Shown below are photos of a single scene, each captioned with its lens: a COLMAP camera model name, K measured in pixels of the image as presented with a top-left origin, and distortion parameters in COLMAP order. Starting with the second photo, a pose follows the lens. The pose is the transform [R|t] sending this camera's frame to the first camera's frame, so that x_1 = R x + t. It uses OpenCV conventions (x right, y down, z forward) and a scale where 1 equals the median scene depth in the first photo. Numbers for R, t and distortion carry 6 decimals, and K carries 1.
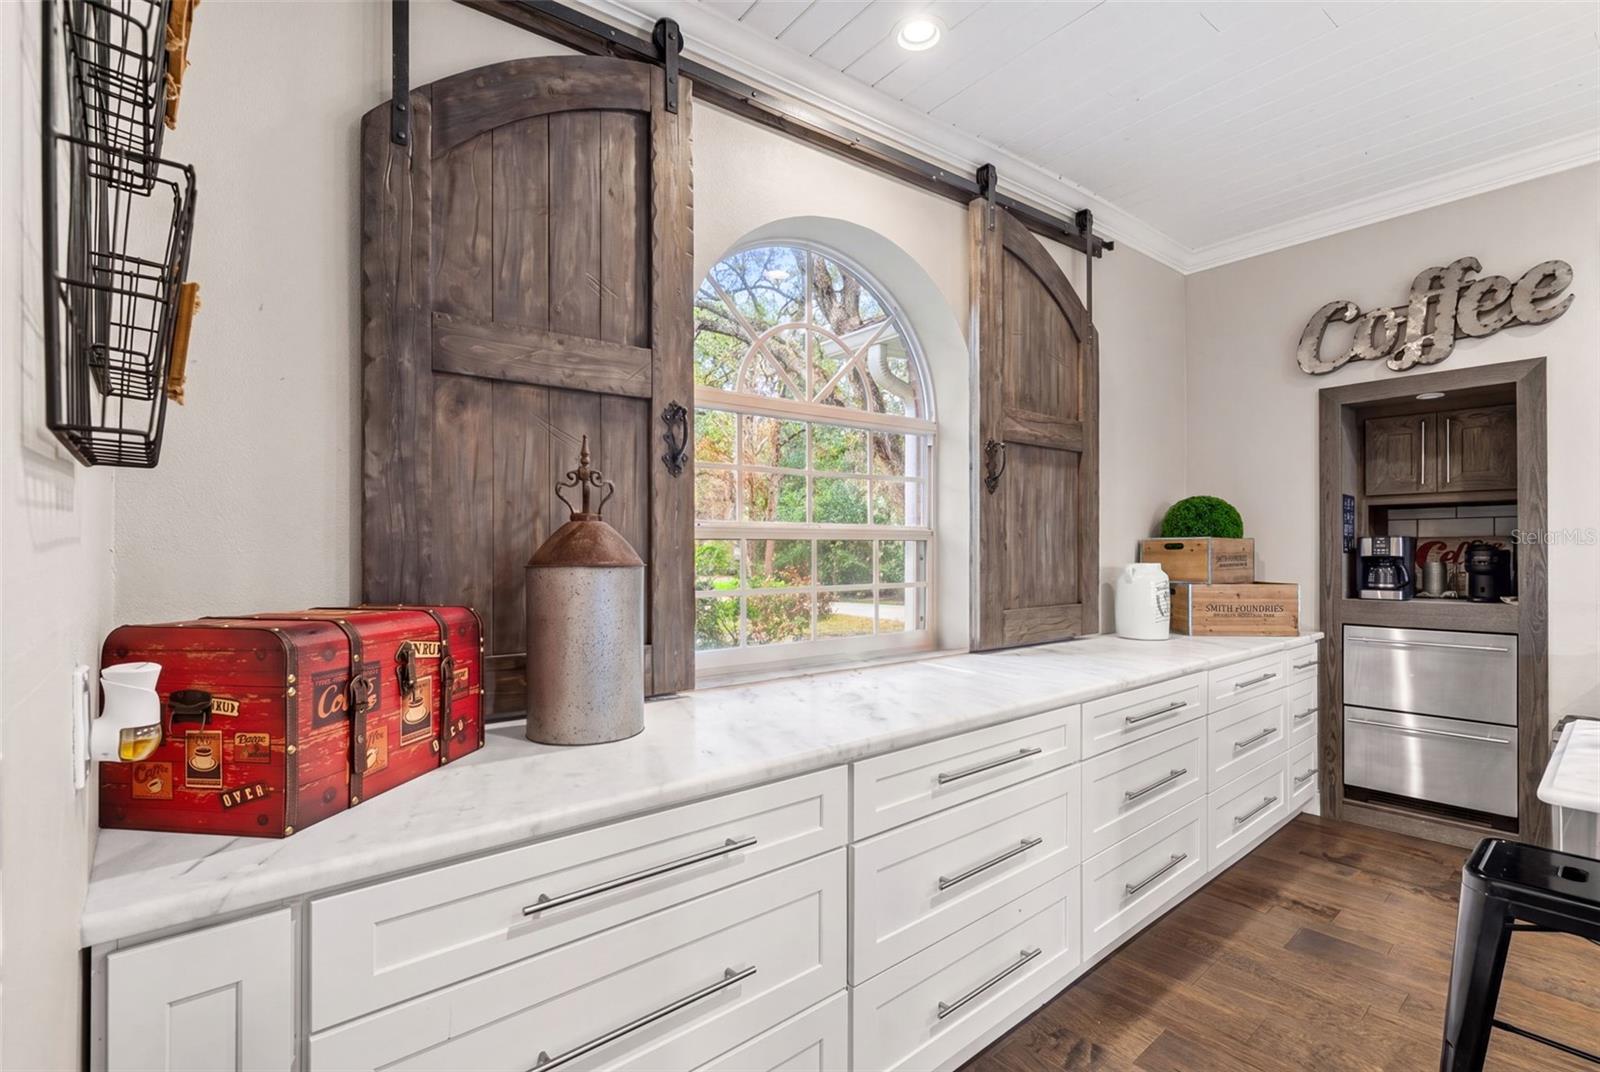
lens RADIAL K [[750.6, 0, 842.2], [0, 750.6, 558.6], [0, 0, 1]] dist [0.004154, -0.000067]
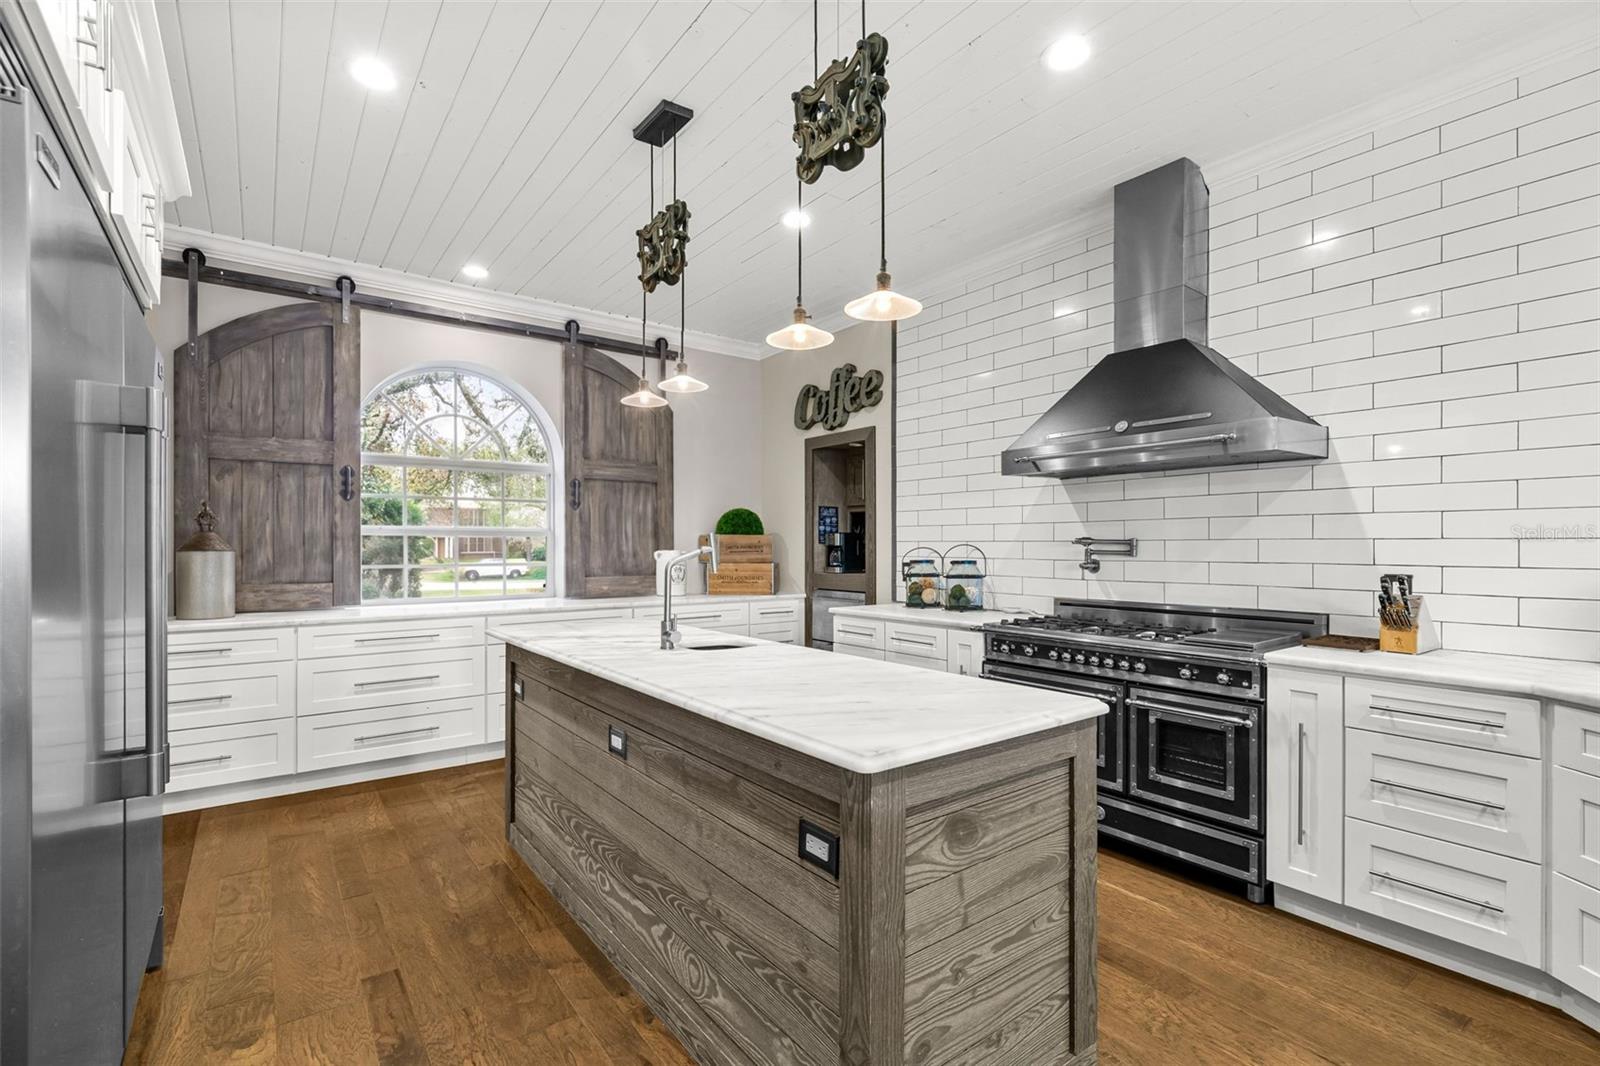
lens RADIAL K [[726.3, 0, 797.6], [0, 726.3, 533.9], [0, 0, 1]] dist [-0.004703, 0.001679]
pose [[0.993663, 0.000702, -0.112399, 0.855046], [-0.003162, 0.999759, -0.021705, 0.005715], [0.112357, 0.021923, 0.993426, -0.551834]]
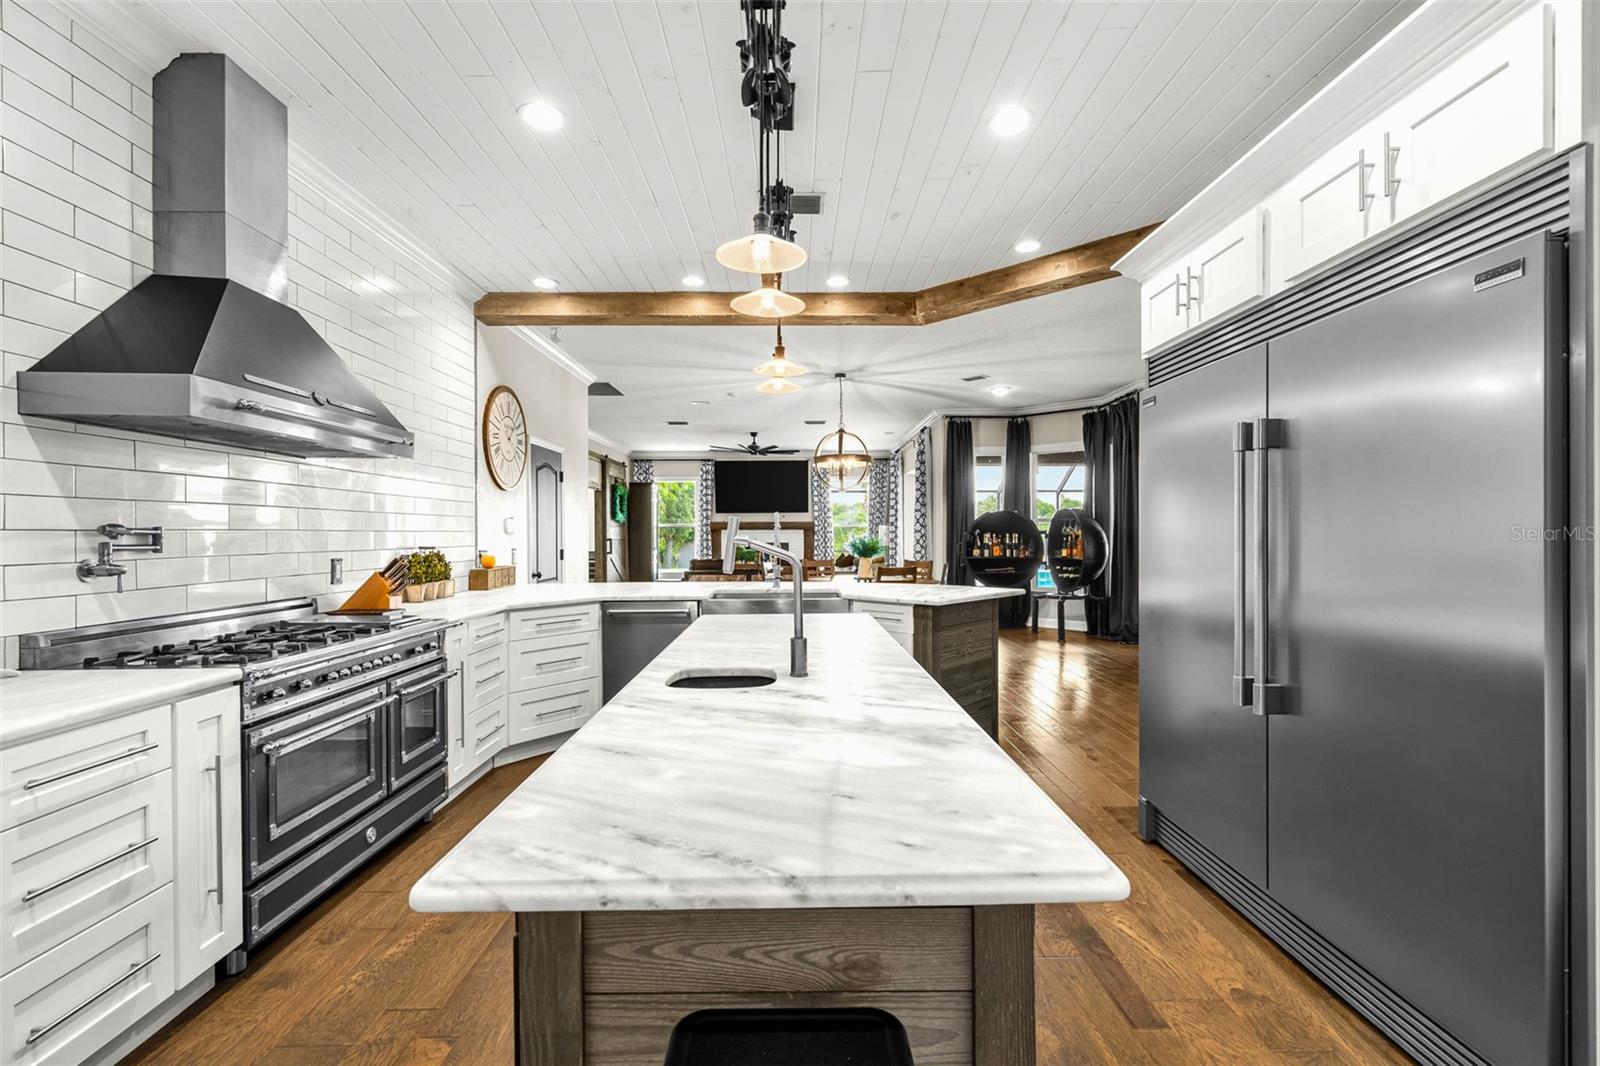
lens RADIAL K [[726.3, 0, 799.5], [0, 726.3, 536.0], [0, 0, 1]] dist [-0.004703, 0.001679]
pose [[-0.735409, 0.002069, 0.677620, 0.251948], [0.008766, 0.999941, 0.006461, -0.001371], [-0.677567, 0.010692, -0.735384, 0.610306]]
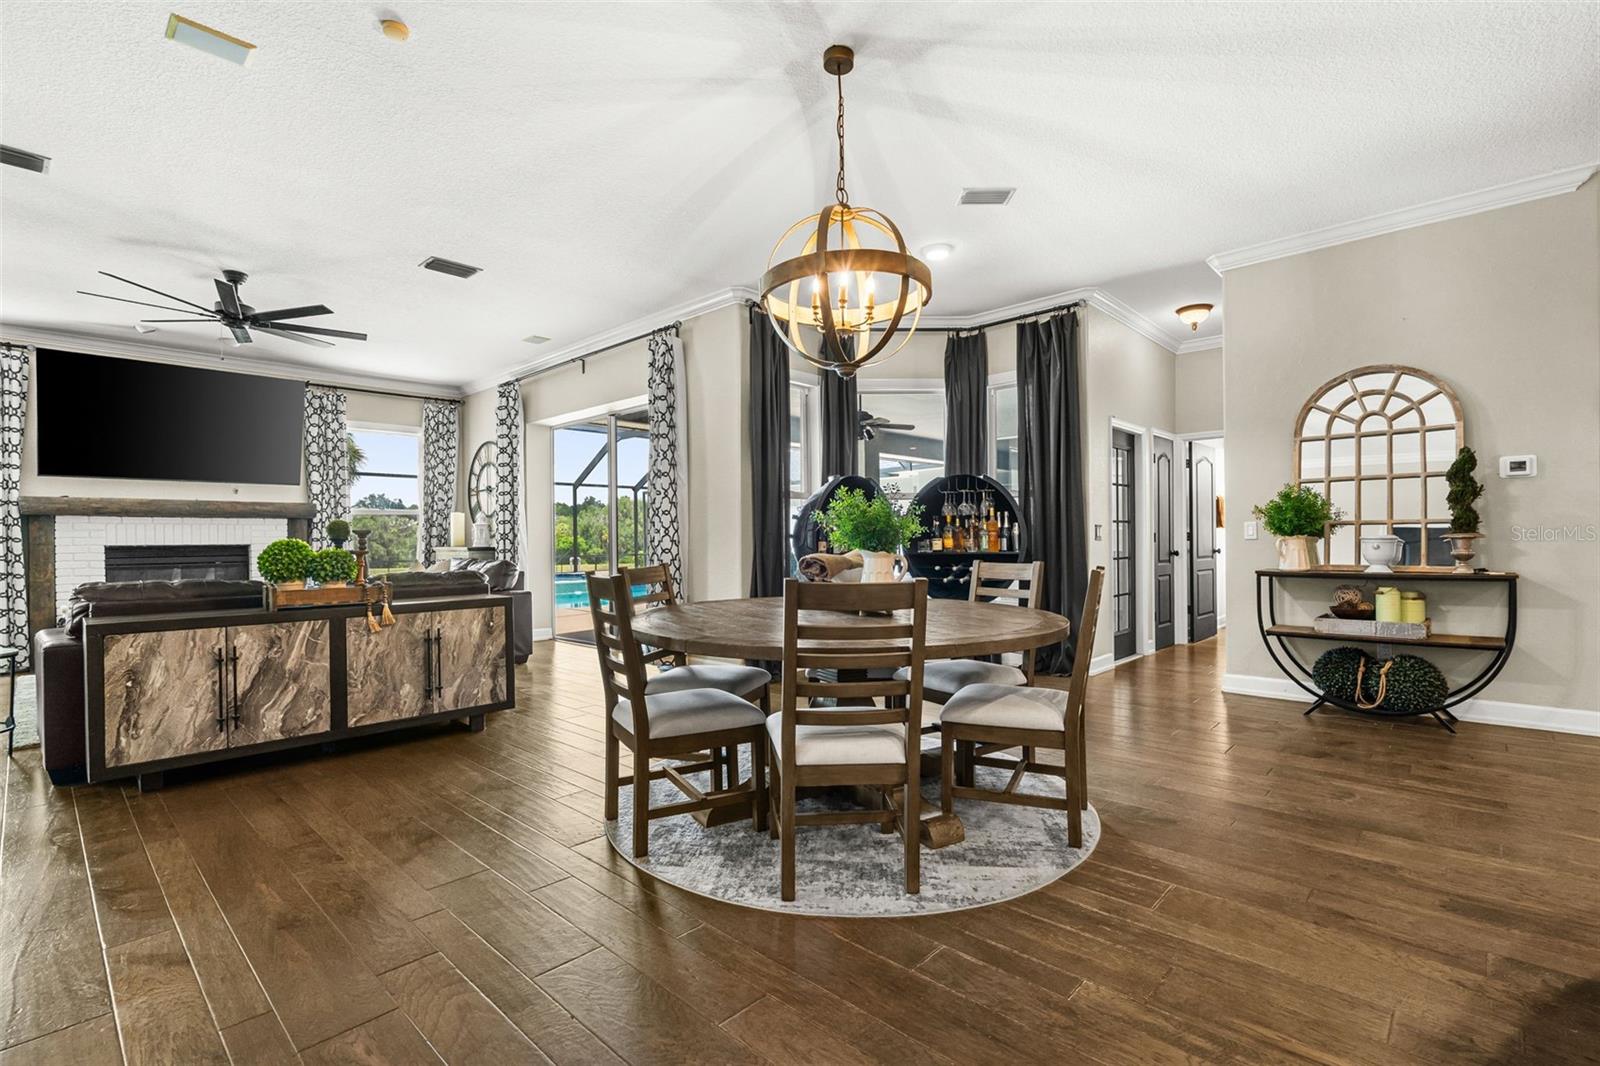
lens RADIAL K [[726.3, 0, 804.8], [0, 726.3, 548.4], [0, 0, 1]] dist [-0.004703, 0.001679]
pose [[-0.997690, 0.012391, -0.066788, 1.781896], [0.011223, 0.999778, 0.017830, 0.059440], [0.066994, 0.017039, -0.997608, -0.312270]]
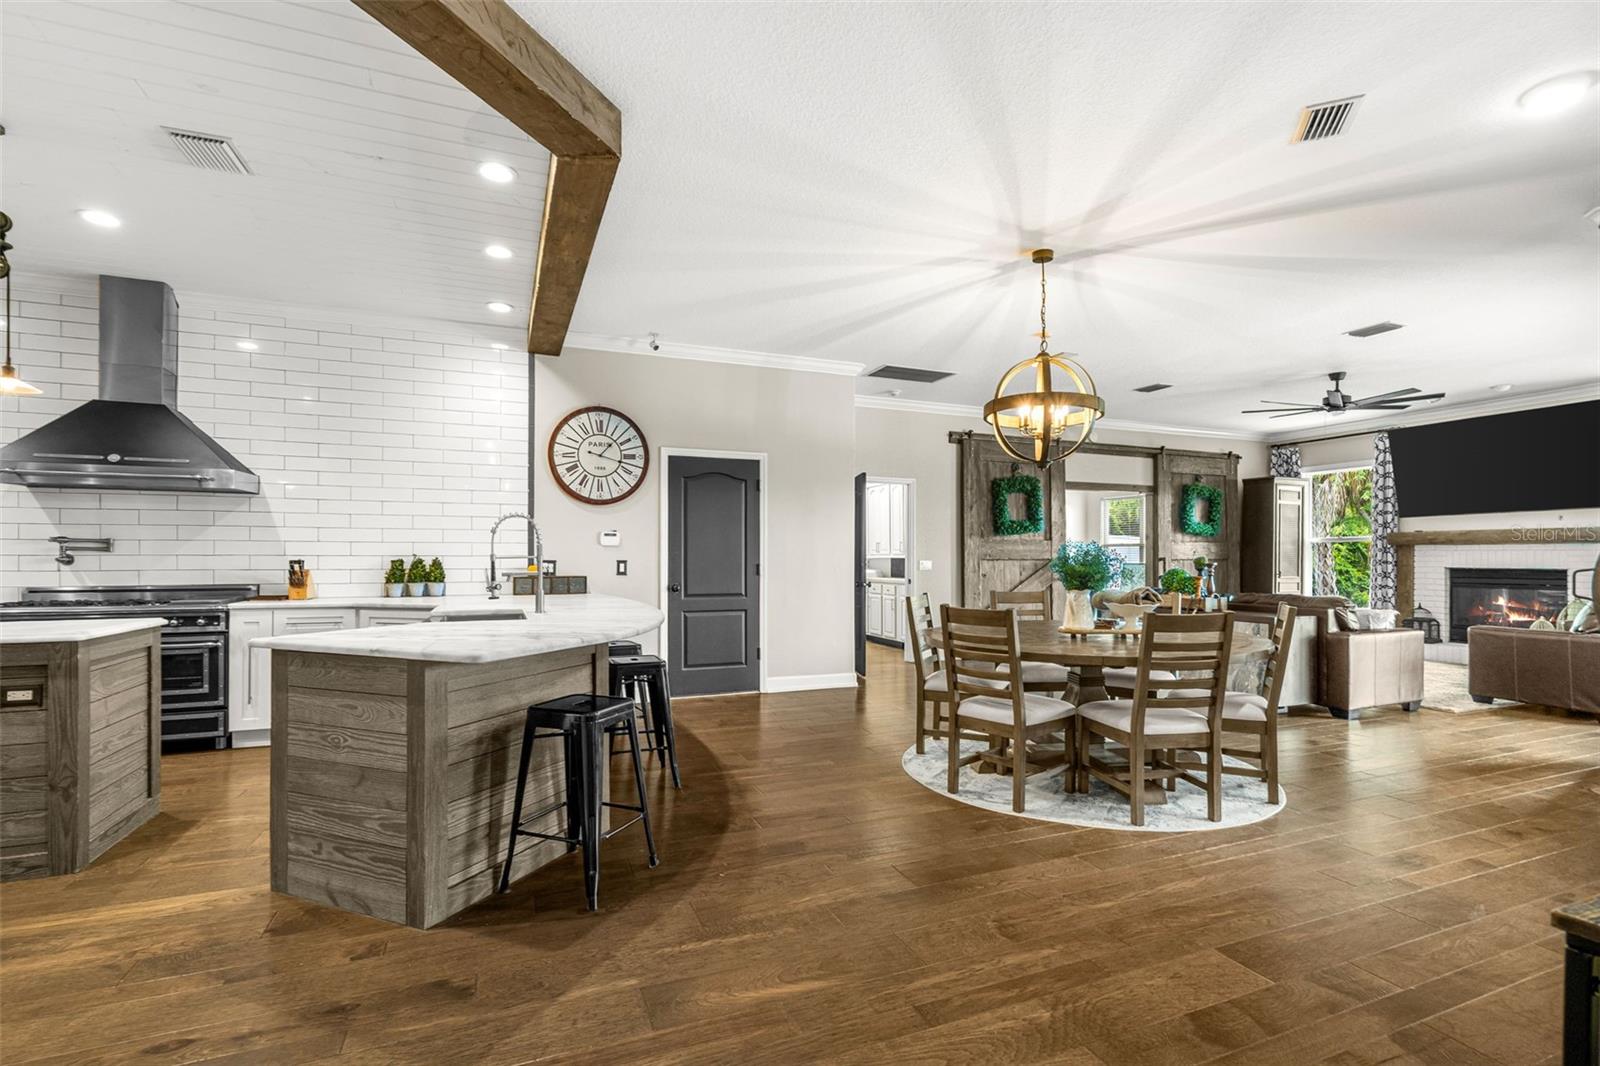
lens RADIAL K [[726.3, 0, 803.0], [0, 726.3, 567.6], [0, 0, 1]] dist [-0.004703, 0.001679]
pose [[0.353902, -0.009873, 0.935230, 0.393872], [0.003210, 0.999951, 0.009341, 0.035076], [-0.935277, -0.000304, 0.353917, -1.188796]]
